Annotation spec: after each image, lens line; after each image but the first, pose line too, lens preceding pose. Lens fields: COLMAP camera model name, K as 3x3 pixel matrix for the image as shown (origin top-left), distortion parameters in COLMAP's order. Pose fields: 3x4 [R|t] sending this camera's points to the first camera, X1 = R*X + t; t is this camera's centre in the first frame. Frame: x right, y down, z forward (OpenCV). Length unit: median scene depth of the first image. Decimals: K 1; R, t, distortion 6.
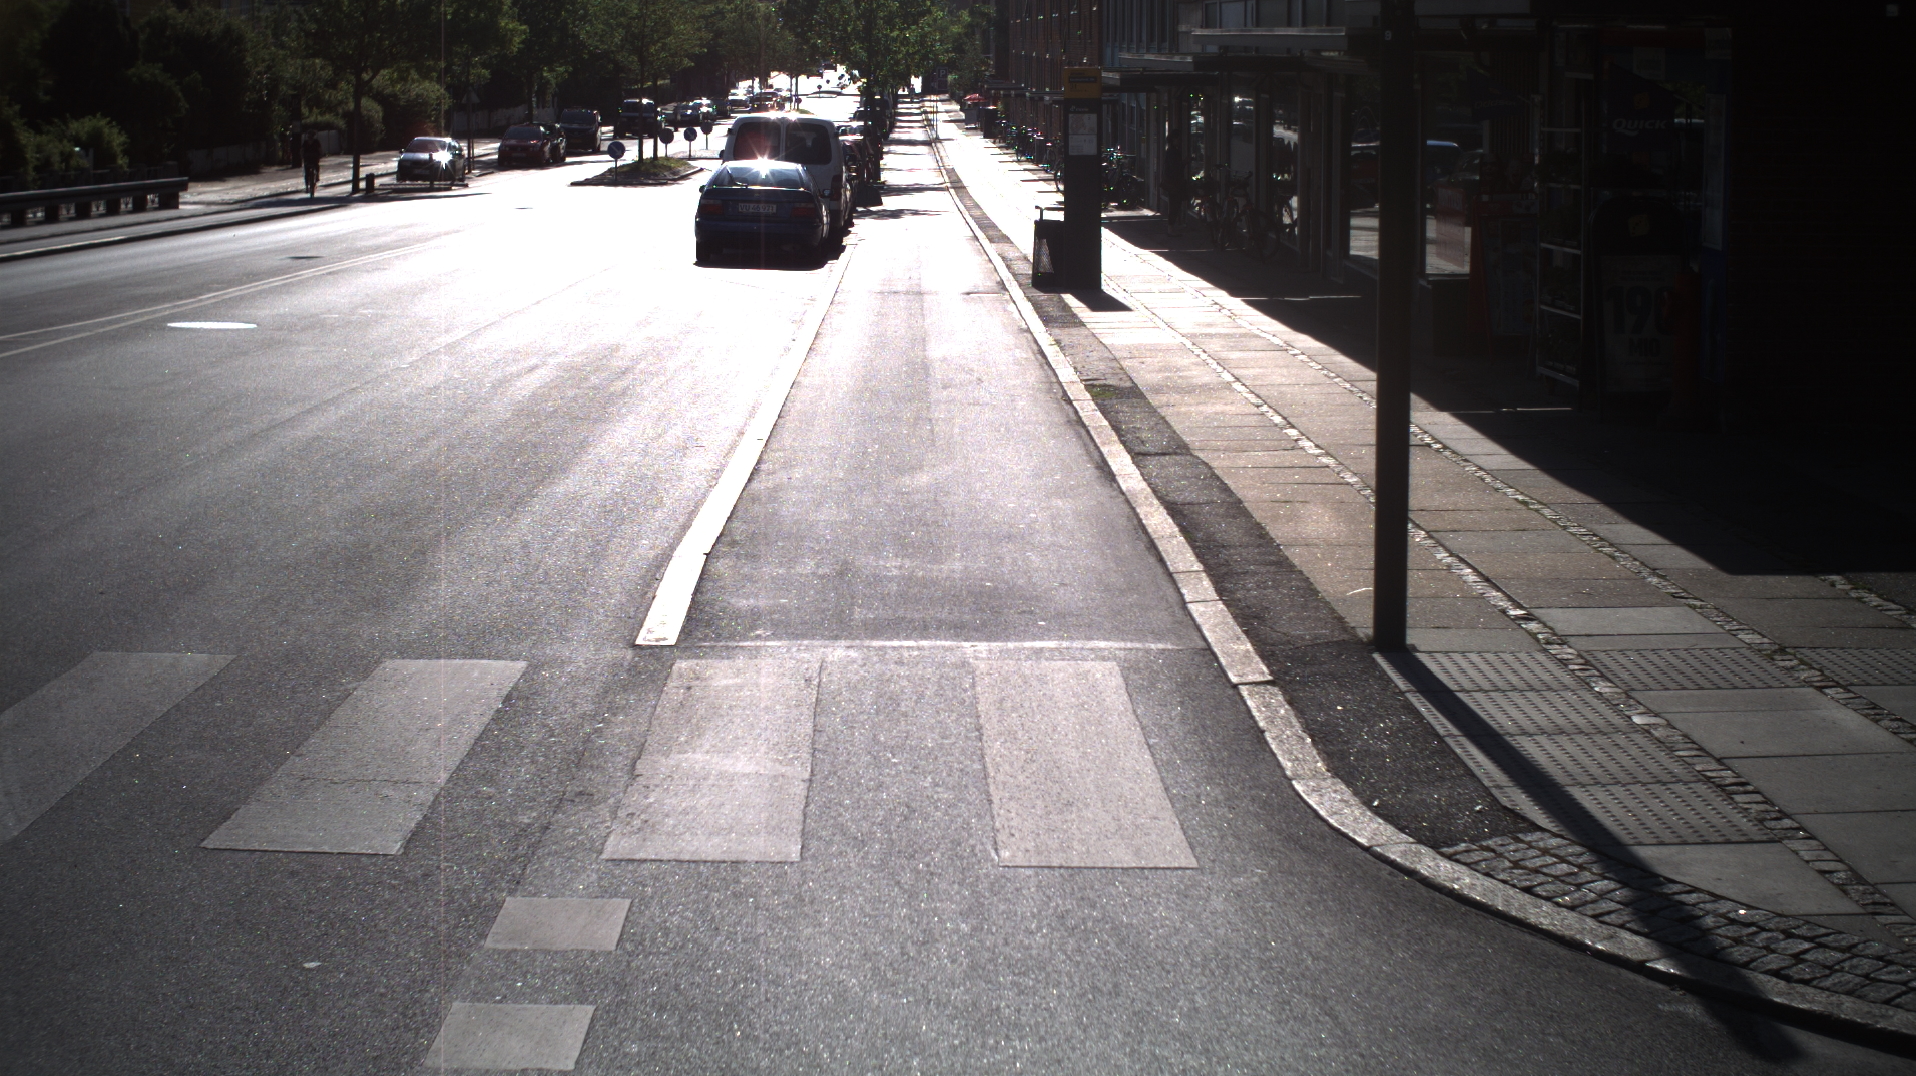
lens RADIAL K [[3311.0, 0, 958.0], [0, 3311.0, 538.0], [0, 0, 1]] dist [-0.300404, 0.365920]
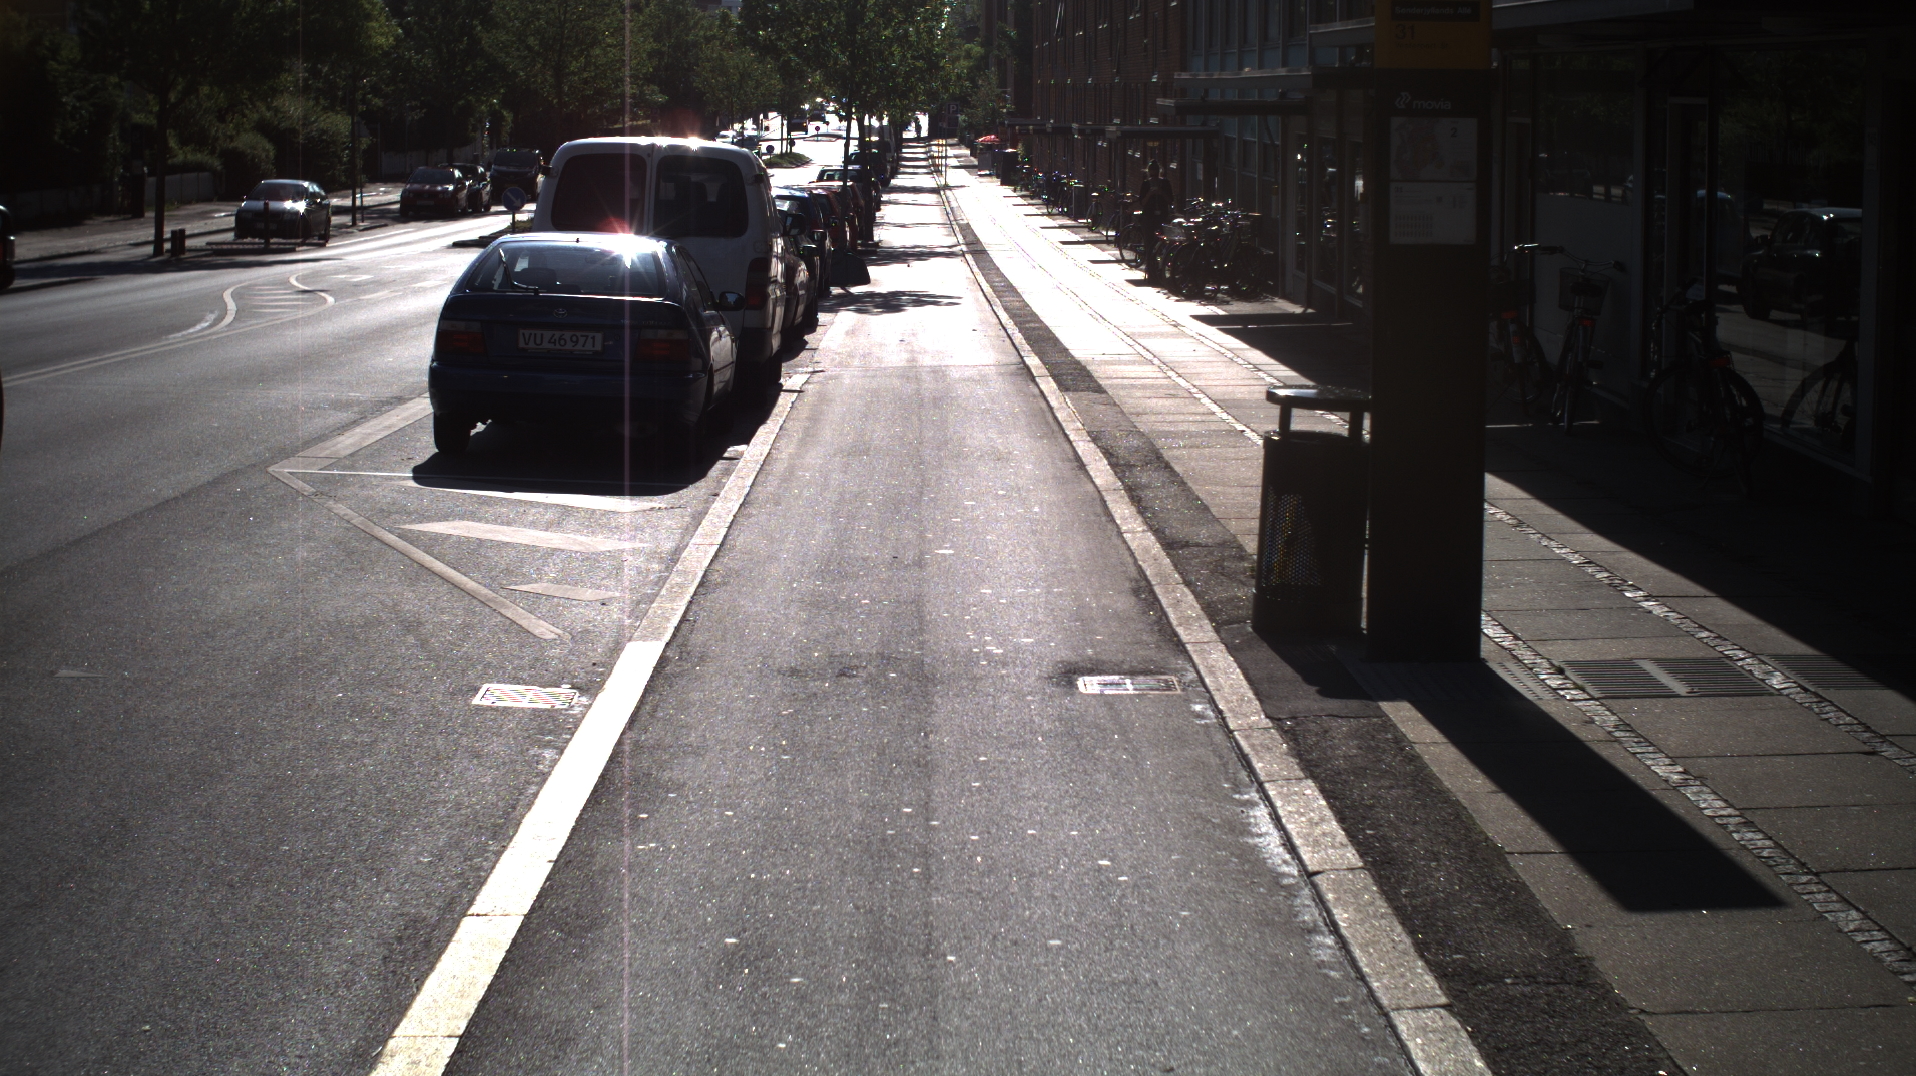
lens RADIAL K [[3311.0, 0, 958.0], [0, 3311.0, 538.0], [0, 0, 1]] dist [-0.300404, 0.365920]
pose [[0.999983, 0.005764, -0.001319, -0.005268], [-0.005782, 0.999884, -0.014112, -0.058035], [0.001237, 0.014119, 0.999900, 0.477144]]
